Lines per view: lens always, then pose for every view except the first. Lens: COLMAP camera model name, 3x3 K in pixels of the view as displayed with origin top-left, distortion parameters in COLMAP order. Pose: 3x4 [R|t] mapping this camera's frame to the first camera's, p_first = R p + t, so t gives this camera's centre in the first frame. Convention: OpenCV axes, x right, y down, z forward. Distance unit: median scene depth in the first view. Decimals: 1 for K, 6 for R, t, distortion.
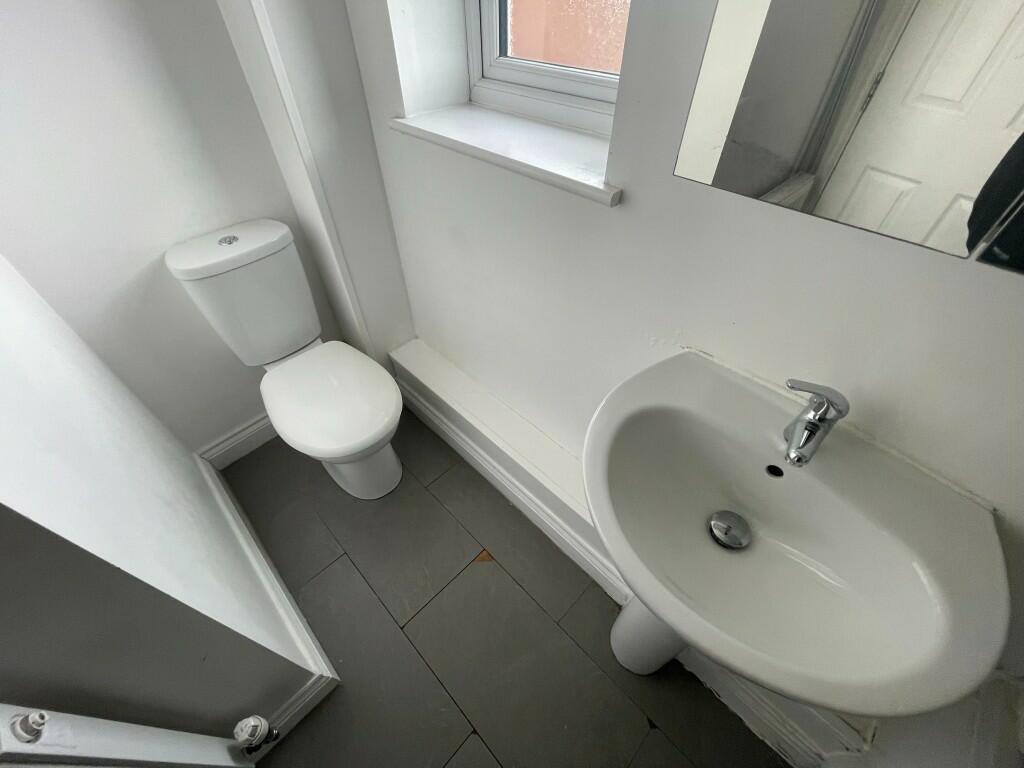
lens RADIAL K [[413.6, 0, 511.7], [0, 413.6, 384.7], [0, 0, 1]] dist [-0.004878, 0.001450]
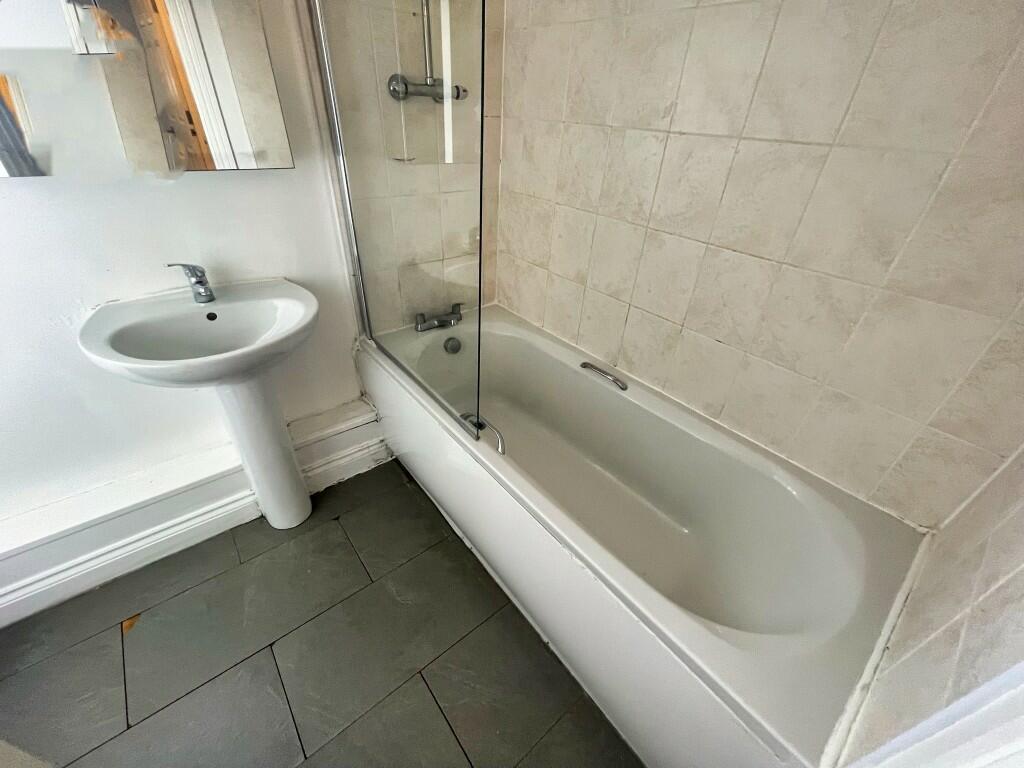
lens RADIAL K [[413.6, 0, 515.0], [0, 413.6, 385.5], [0, 0, 1]] dist [-0.004878, 0.001450]
pose [[0.101840, -0.556865, 0.824336, -0.758665], [0.678624, 0.644788, 0.351736, 0.574456], [-0.727391, 0.523594, 0.443567, -0.526405]]
